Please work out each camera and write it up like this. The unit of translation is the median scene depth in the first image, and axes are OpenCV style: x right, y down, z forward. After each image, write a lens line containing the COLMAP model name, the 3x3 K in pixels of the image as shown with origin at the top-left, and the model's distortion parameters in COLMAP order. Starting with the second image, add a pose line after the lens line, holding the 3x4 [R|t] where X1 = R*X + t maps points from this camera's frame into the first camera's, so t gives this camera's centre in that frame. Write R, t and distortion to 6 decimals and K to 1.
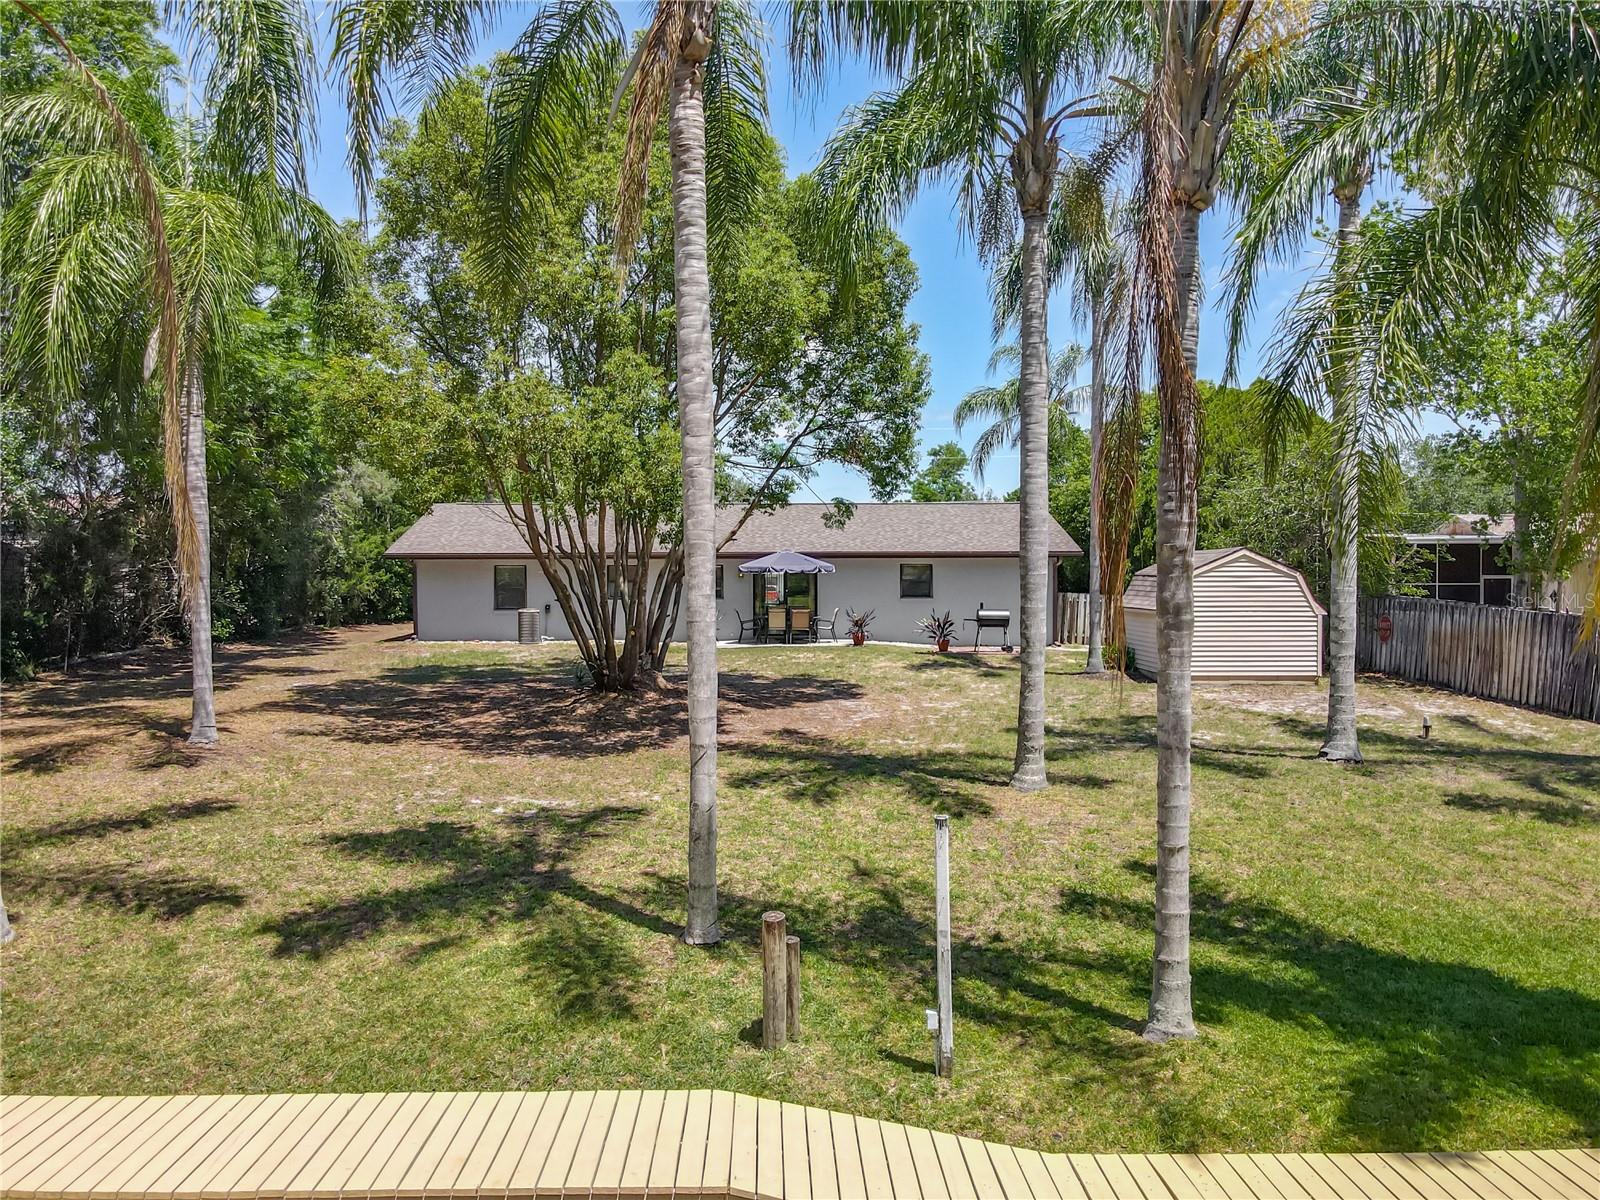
lens RADIAL K [[1174.6, 0, 791.6], [0, 1174.6, 601.4], [0, 0, 1]] dist [0.006438, 0.011286]
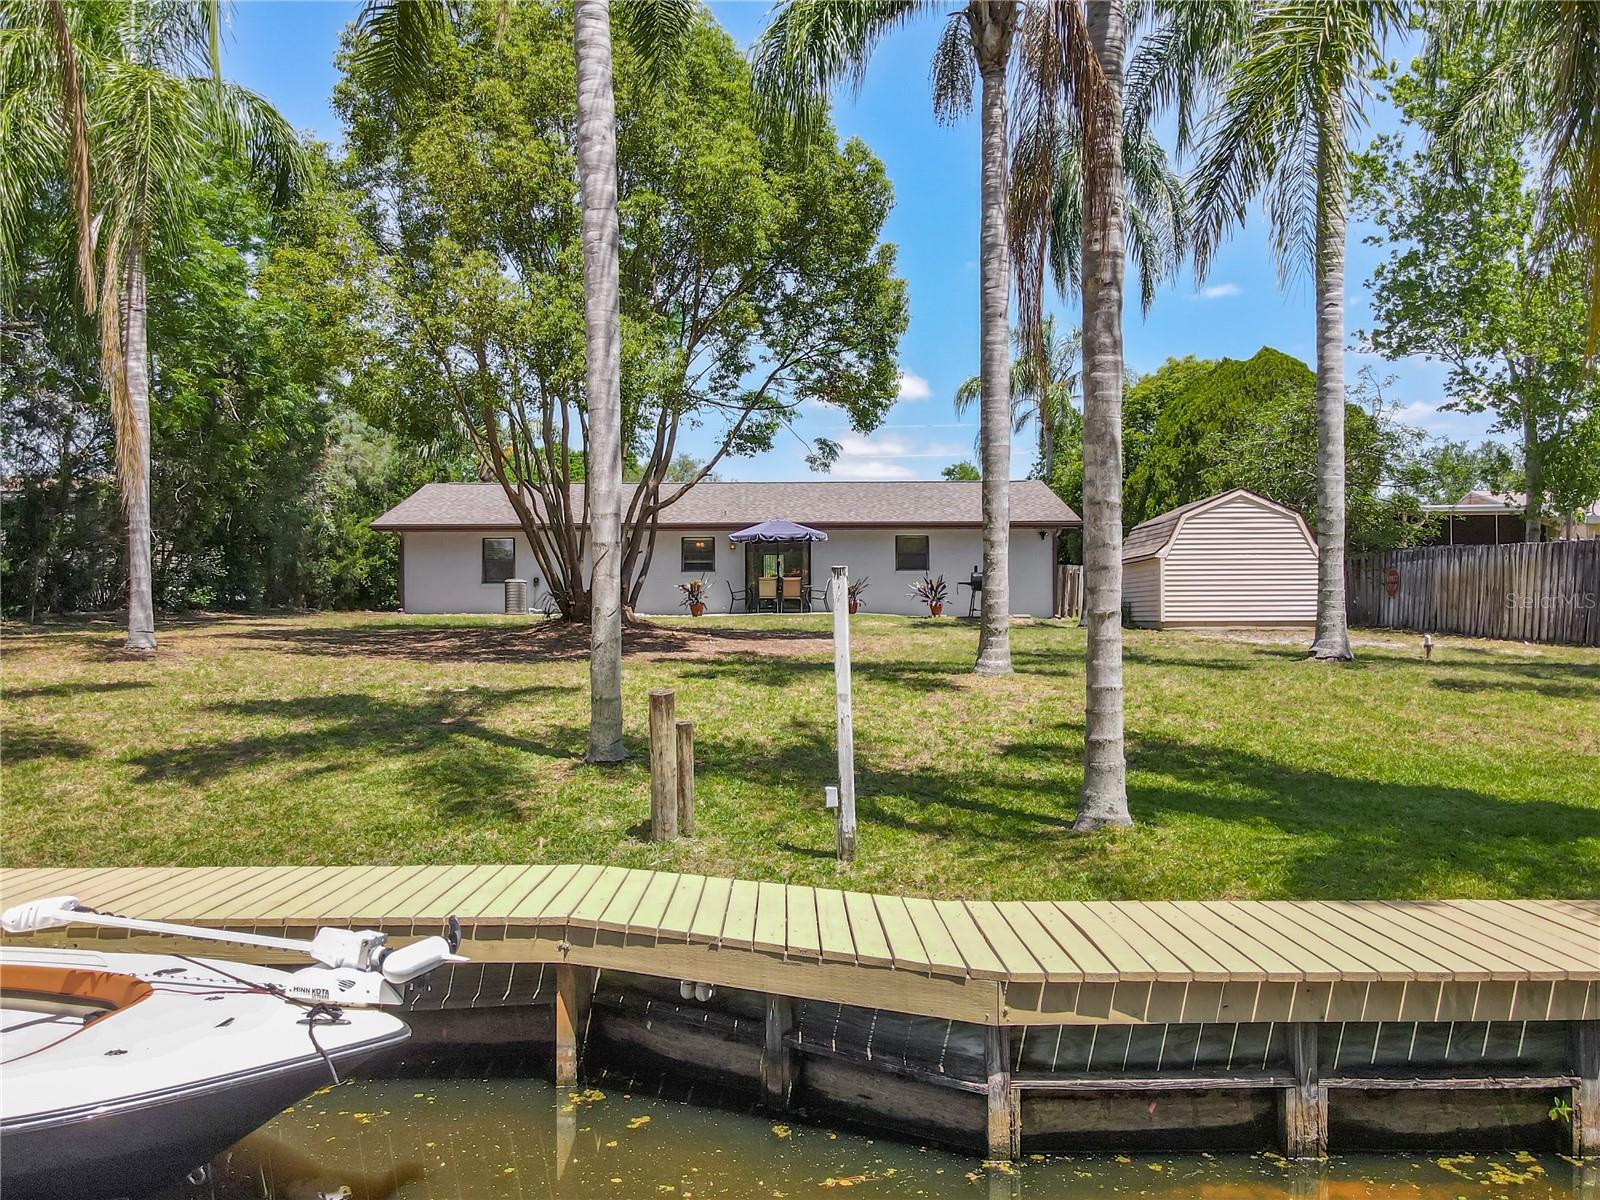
lens RADIAL K [[1174.6, 0, 791.7], [0, 1174.6, 602.6], [0, 0, 1]] dist [0.006438, 0.011286]
pose [[0.999807, -0.002614, -0.019469, 0.039718], [0.001983, 0.999475, -0.032351, 0.088208], [0.019543, 0.032306, 0.999287, 0.036218]]
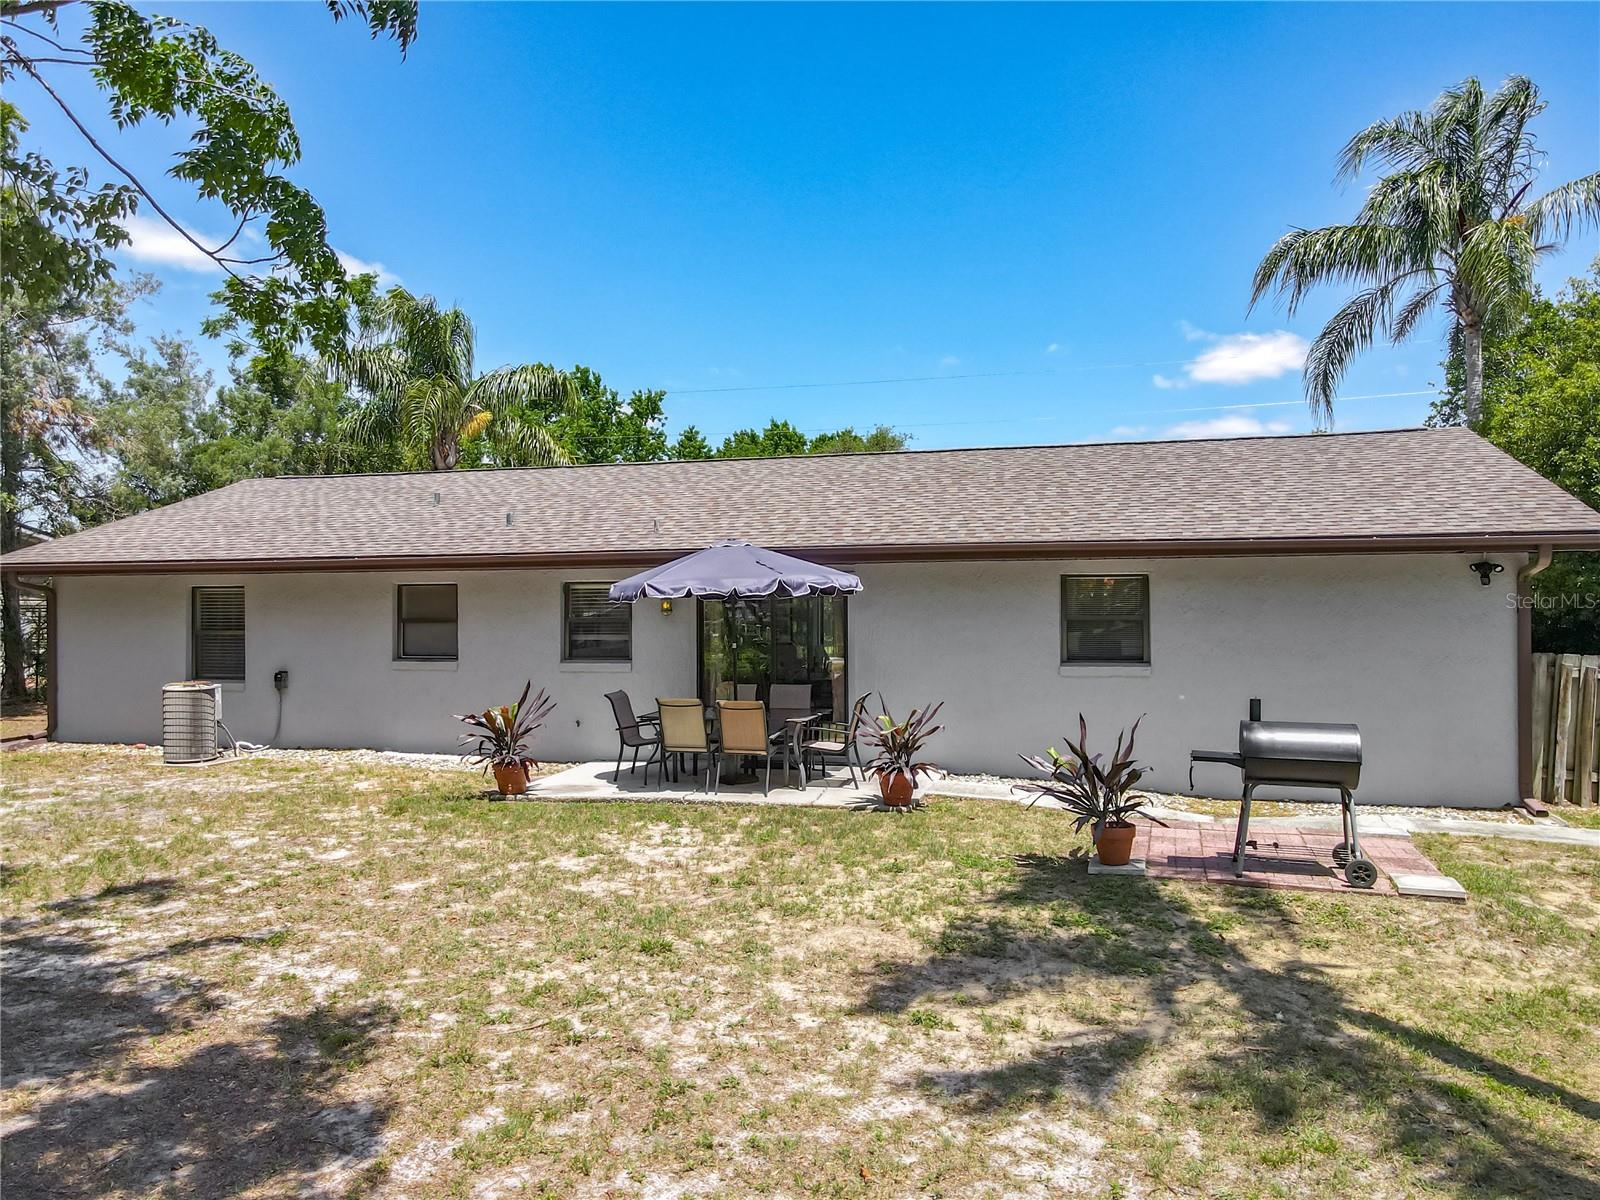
lens RADIAL K [[1174.6, 0, 800.4], [0, 1174.6, 598.1], [0, 0, 1]] dist [0.006438, 0.011286]
pose [[0.956376, -0.006089, -0.292074, 0.196150], [-0.002438, 0.999582, -0.028820, -0.020995], [0.292127, 0.028275, 0.955961, 0.972015]]
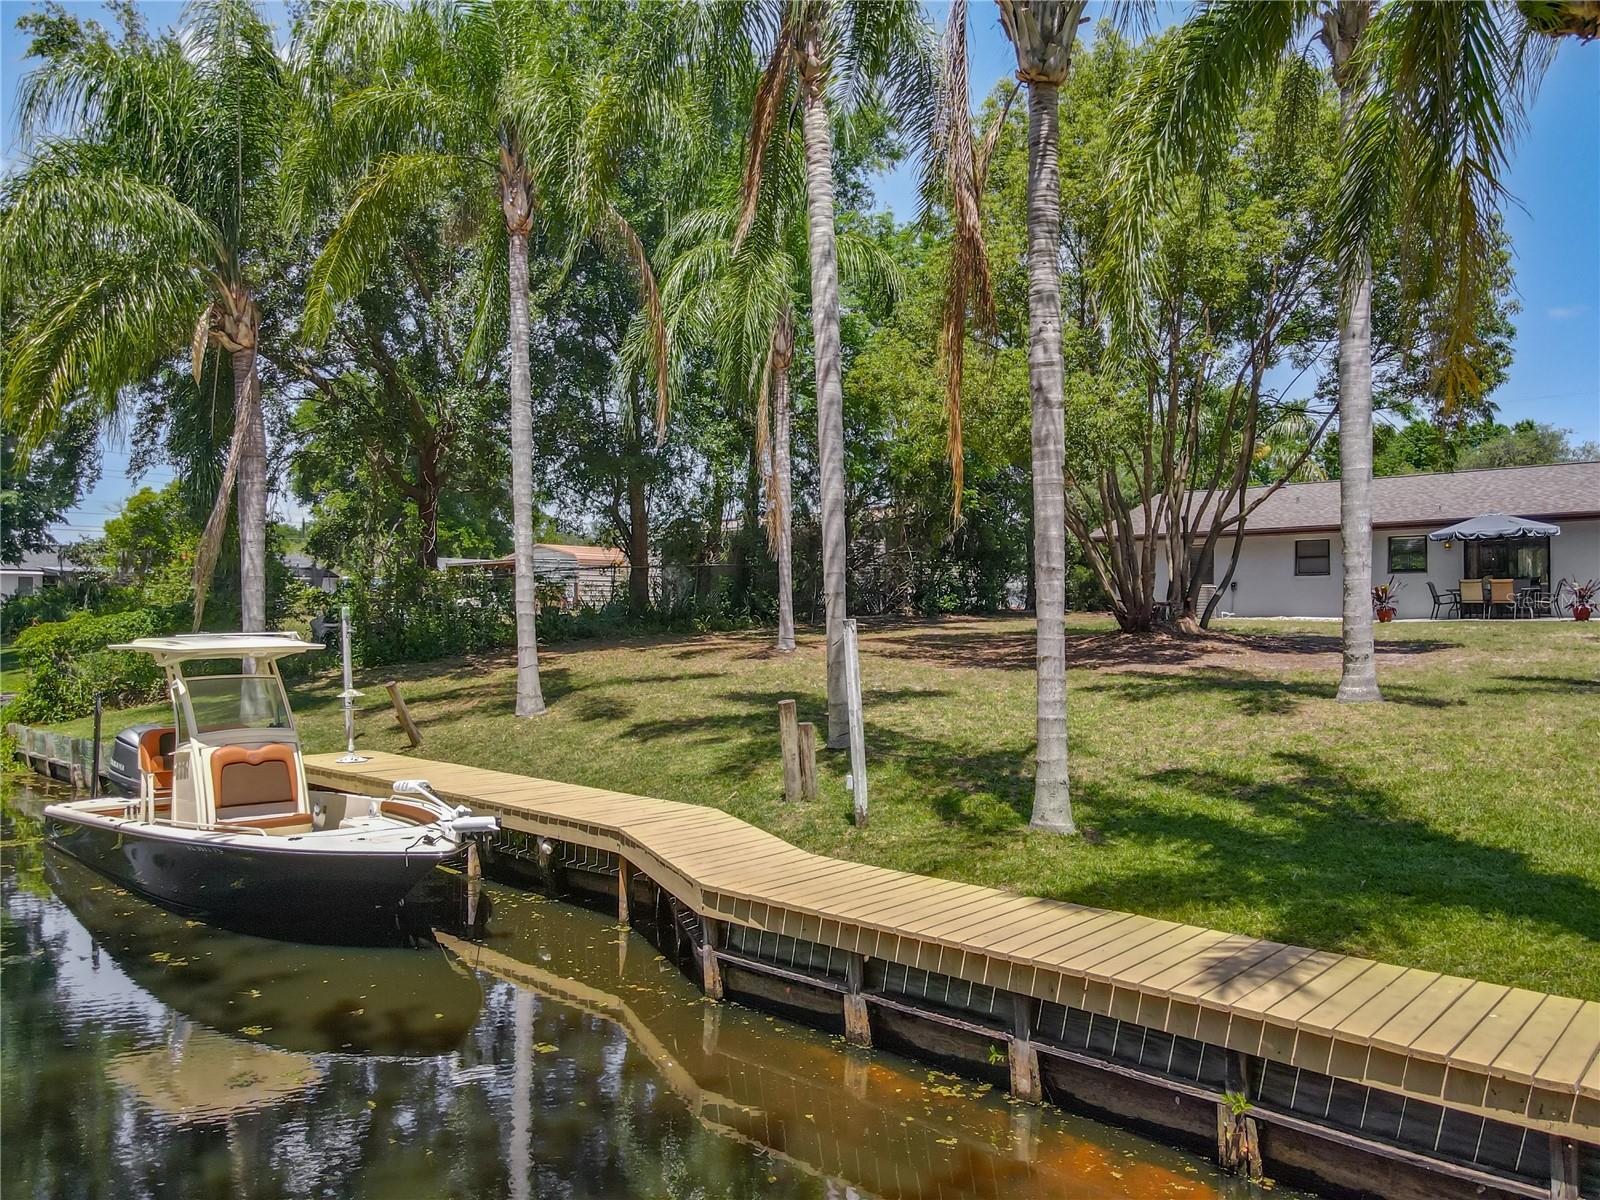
lens RADIAL K [[1174.6, 0, 780.8], [0, 1174.6, 600.8], [0, 0, 1]] dist [0.006438, 0.011286]
pose [[0.709945, -0.006199, -0.704230, 0.358605], [-0.012020, 0.999709, -0.020918, 0.069858], [0.704155, 0.023315, 0.709664, 0.015623]]
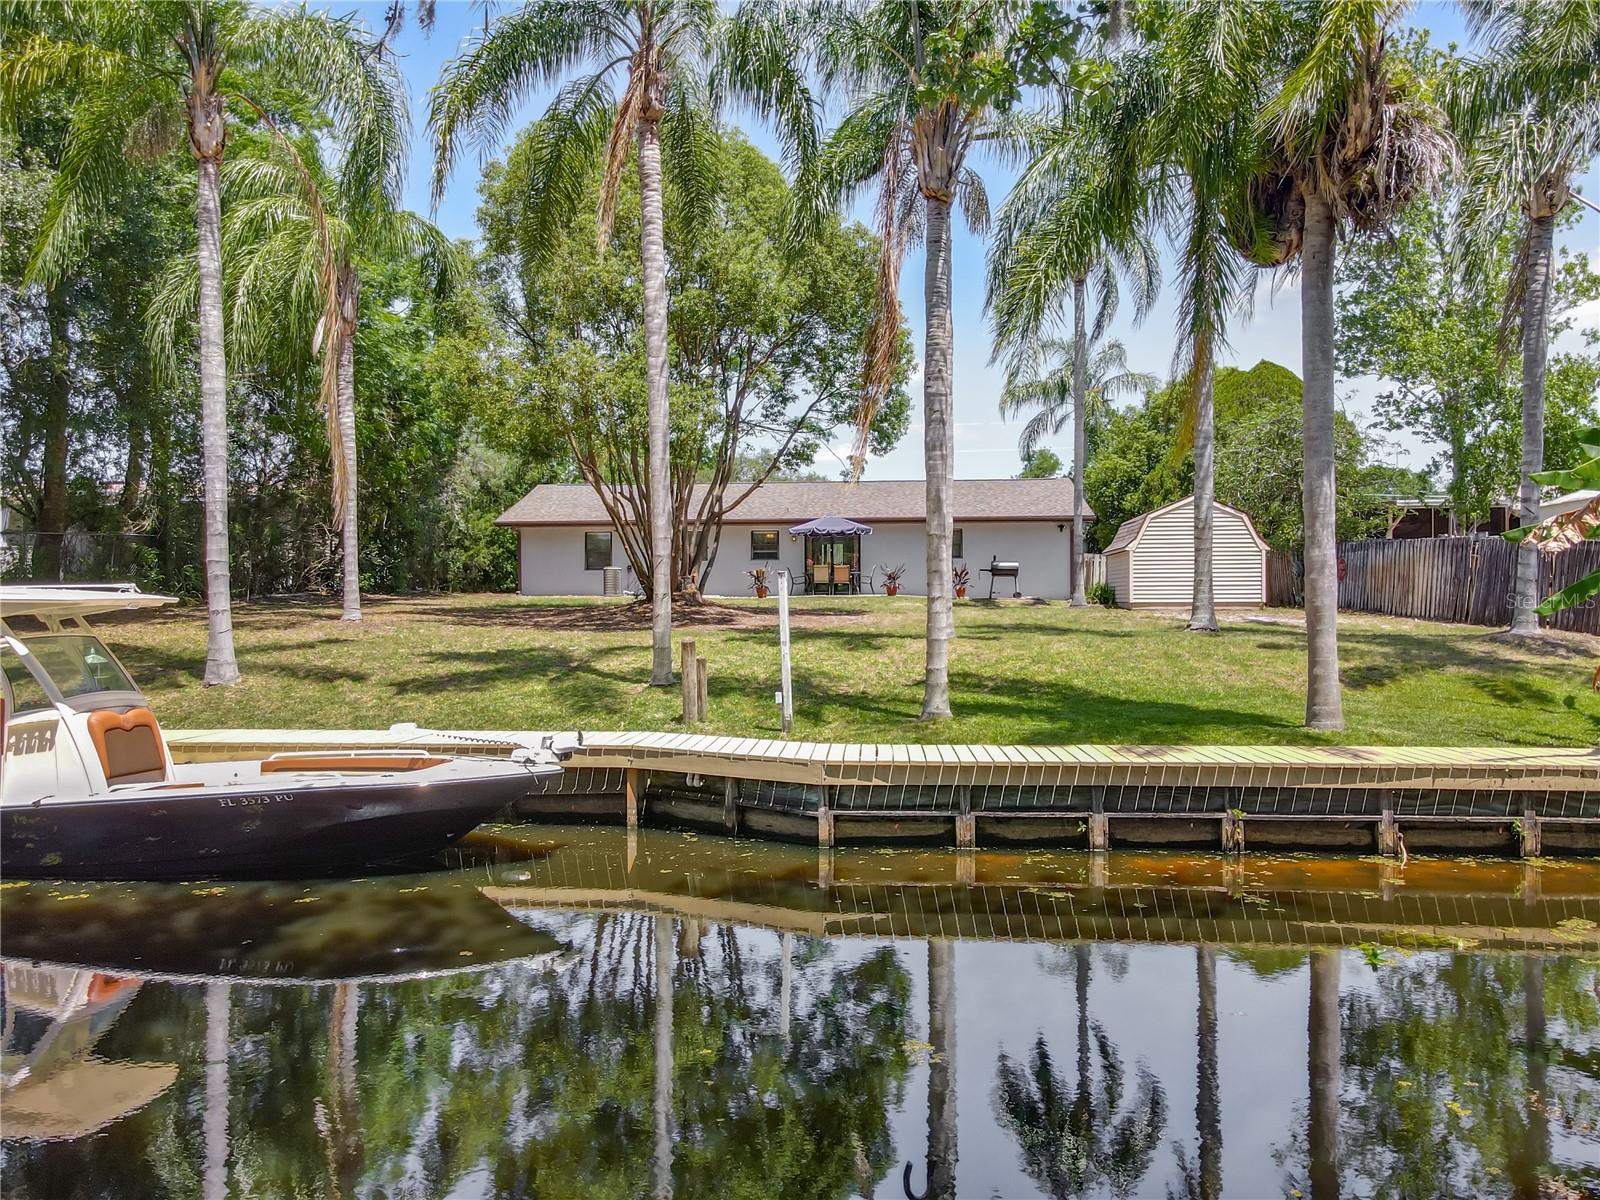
lens RADIAL K [[1174.6, 0, 790.6], [0, 1174.6, 600.8], [0, 0, 1]] dist [0.006438, 0.011286]
pose [[0.994764, -0.001554, -0.102185, 0.113135], [-0.000290, 0.999838, -0.018022, 0.093323], [0.102196, 0.017958, 0.994602, -0.235105]]
